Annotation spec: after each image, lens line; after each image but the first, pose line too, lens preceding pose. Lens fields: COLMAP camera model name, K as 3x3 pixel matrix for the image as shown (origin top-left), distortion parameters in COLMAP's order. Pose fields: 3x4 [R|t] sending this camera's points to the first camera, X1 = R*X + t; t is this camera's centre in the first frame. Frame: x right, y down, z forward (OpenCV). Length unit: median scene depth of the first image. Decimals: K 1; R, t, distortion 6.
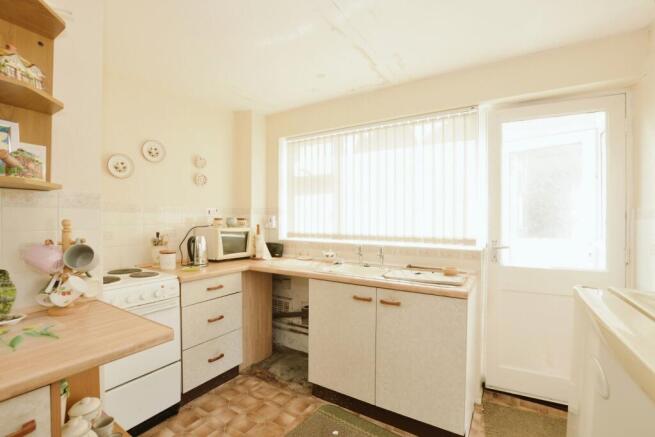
lens RADIAL K [[299.4, 0, 326.8], [0, 299.4, 220.7], [0, 0, 1]] dist [0.000010, 0.000076]
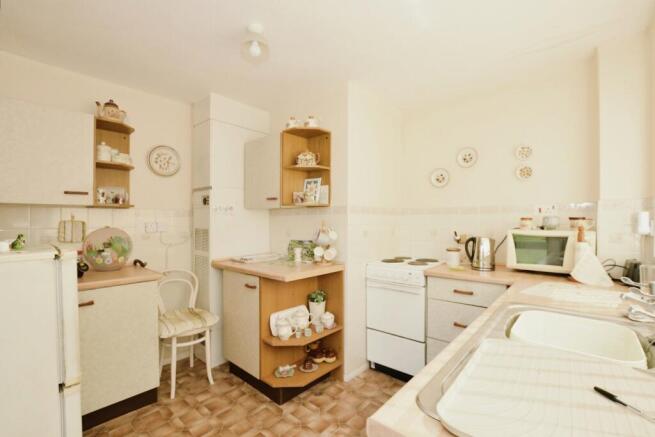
lens RADIAL K [[296.4, 0, 327.5], [0, 296.4, 215.9], [0, 0, 1]] dist [-0.000245, 0.000010]
pose [[-0.154793, -0.024305, -0.987648, 0.595178], [-0.004223, 0.999704, -0.023940, 0.009121], [0.987938, 0.000465, -0.154849, 0.704024]]
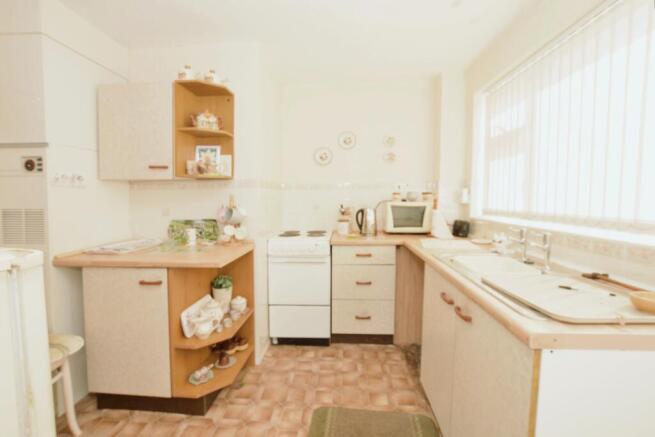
lens RADIAL K [[301.2, 0, 327.3], [0, 301.2, 206.1], [0, 0, 1]] dist [-0.001514, 0.000040]
pose [[0.479343, 0.018176, -0.877440, 0.525893], [0.006191, 0.999691, 0.024090, 0.013390], [0.877606, -0.016979, 0.479082, 0.335547]]
